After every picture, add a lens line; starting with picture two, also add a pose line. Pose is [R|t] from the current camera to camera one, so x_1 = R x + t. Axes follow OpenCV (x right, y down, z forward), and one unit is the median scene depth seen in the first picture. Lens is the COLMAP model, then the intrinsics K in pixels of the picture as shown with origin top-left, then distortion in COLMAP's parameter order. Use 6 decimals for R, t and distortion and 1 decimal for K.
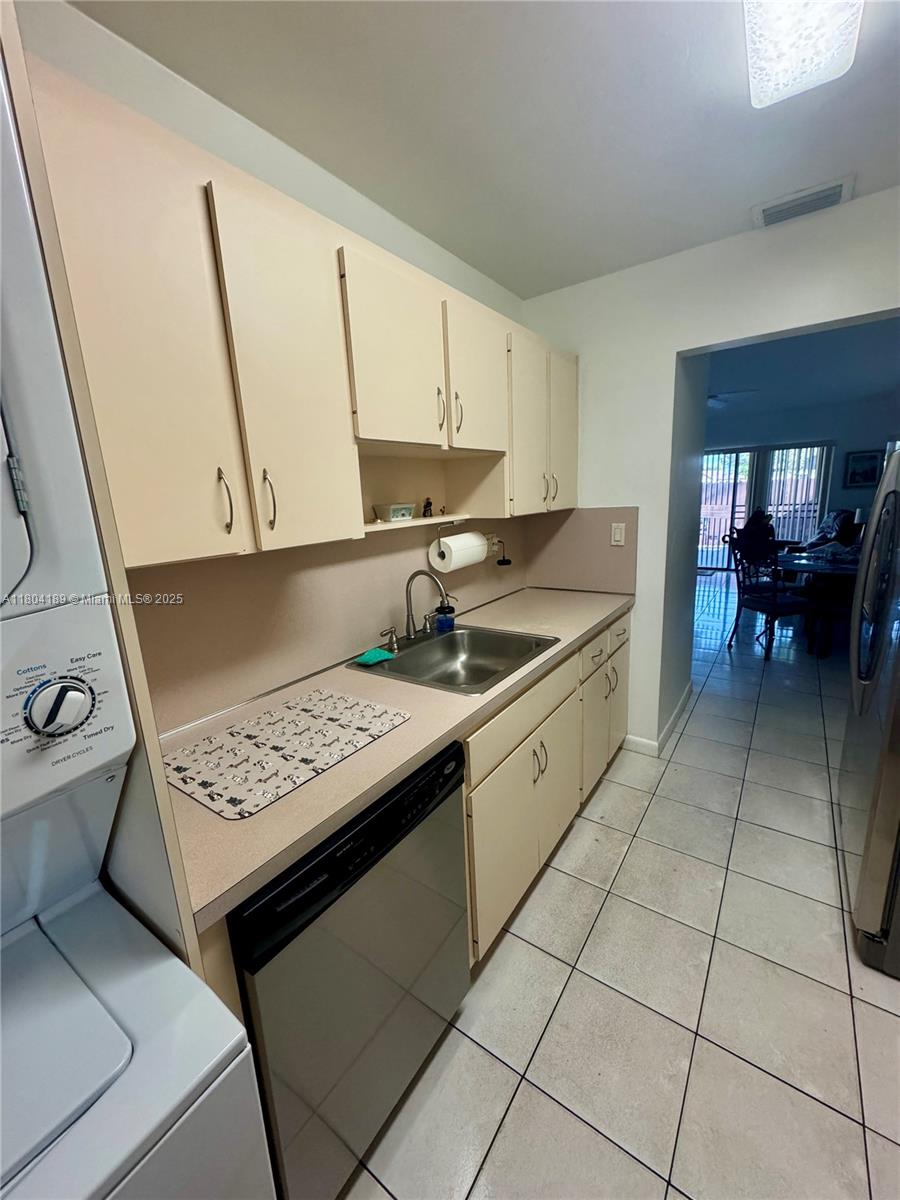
lens RADIAL K [[477.8, 0, 448.6], [0, 477.8, 599.9], [0, 0, 1]] dist [-0.008690, 0.001372]
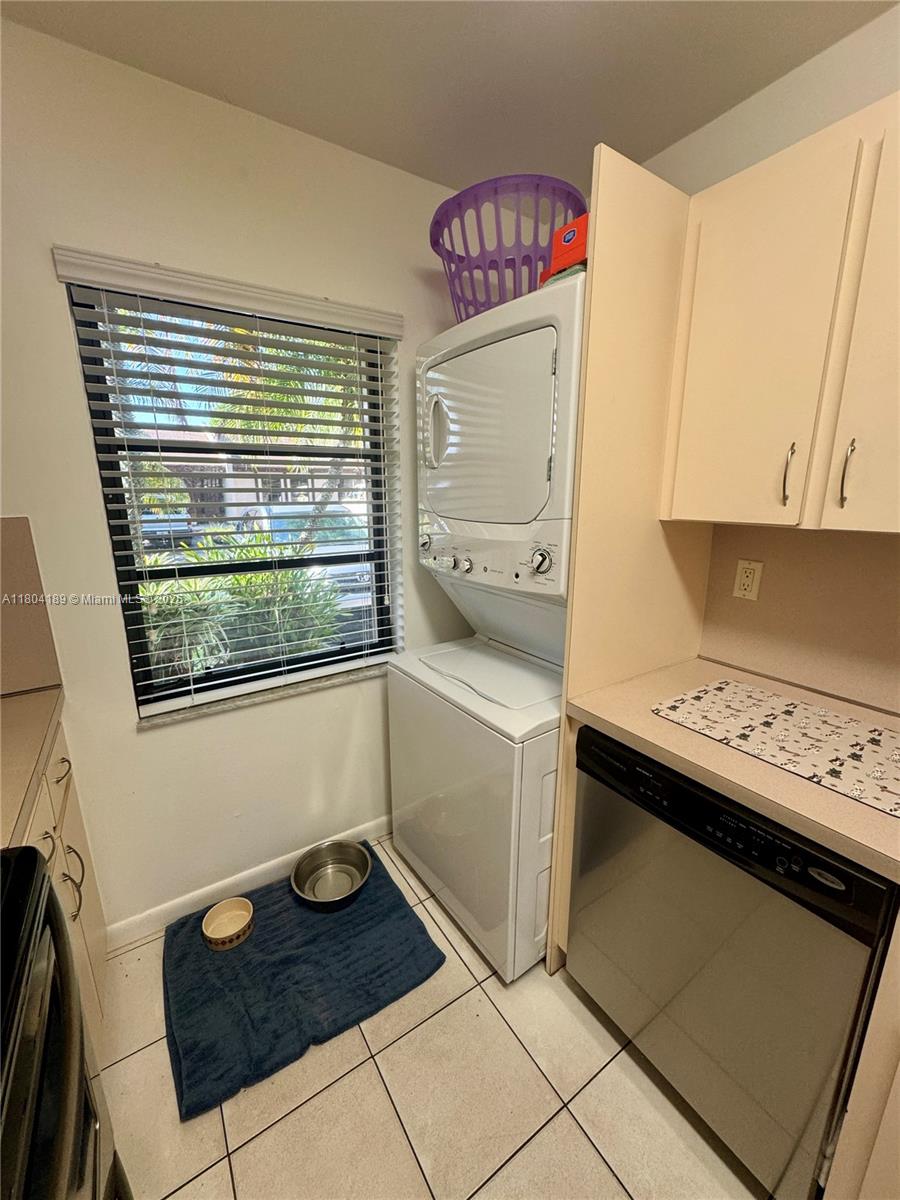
lens RADIAL K [[477.8, 0, 448.5], [0, 477.8, 601.5], [0, 0, 1]] dist [-0.008690, 0.001372]
pose [[-0.366724, 0.264200, -0.892027, 0.763651], [-0.177650, 0.921299, 0.345903, -0.165890], [0.913211, 0.285320, -0.290927, 0.643878]]
